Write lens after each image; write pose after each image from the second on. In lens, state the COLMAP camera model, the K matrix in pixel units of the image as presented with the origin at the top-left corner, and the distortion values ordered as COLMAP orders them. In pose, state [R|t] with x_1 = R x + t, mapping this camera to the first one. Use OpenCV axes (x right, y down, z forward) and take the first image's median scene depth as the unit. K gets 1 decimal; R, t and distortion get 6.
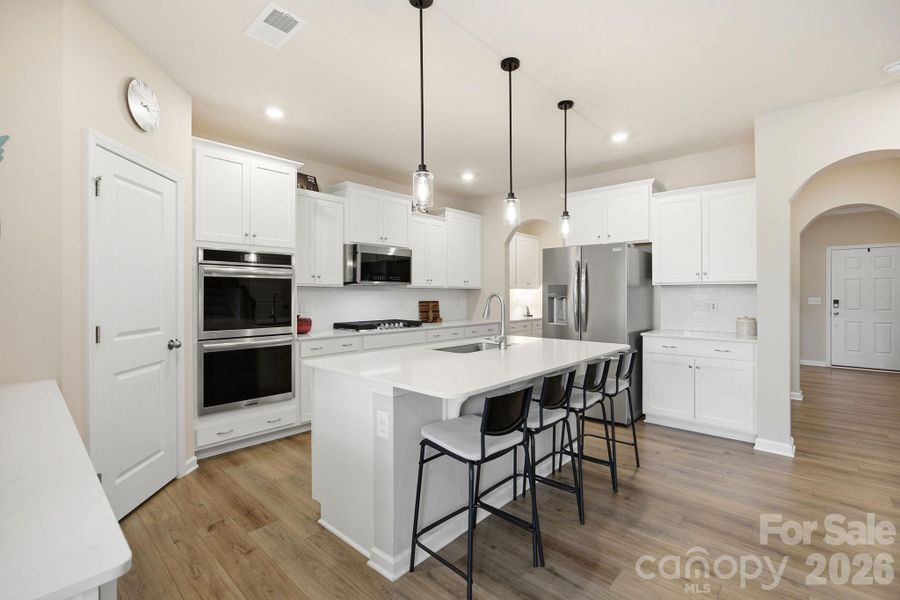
lens RADIAL K [[407.9, 0, 453.5], [0, 407.9, 296.3], [0, 0, 1]] dist [-0.011172, 0.000449]
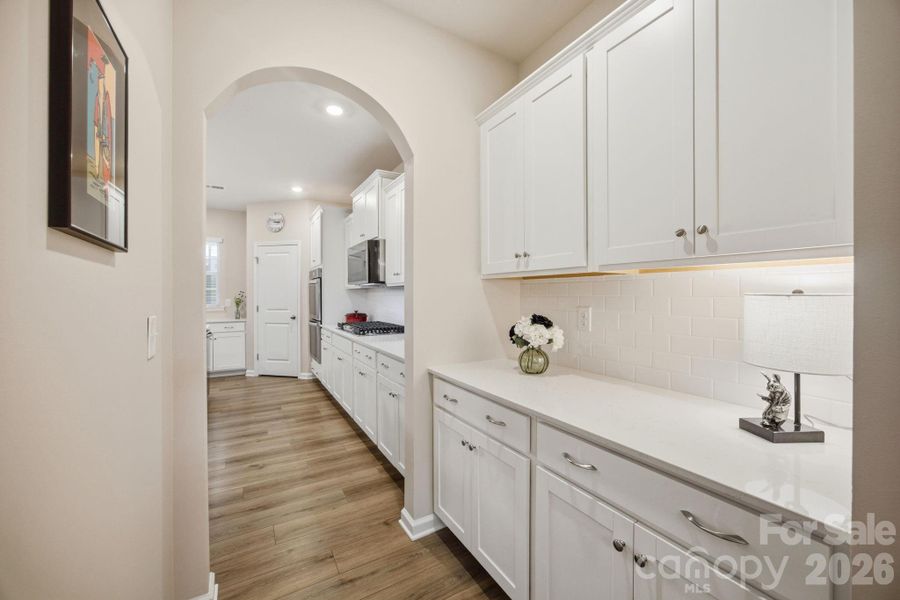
lens RADIAL K [[349.0, 0, 448.1], [0, 349.0, 296.1], [0, 0, 1]] dist [-0.017671, 0.000906]
pose [[-0.294213, 0.004671, -0.955728, 0.701130], [-0.000524, 0.999987, 0.005048, -0.007409], [0.955740, 0.001986, -0.294207, 1.842138]]
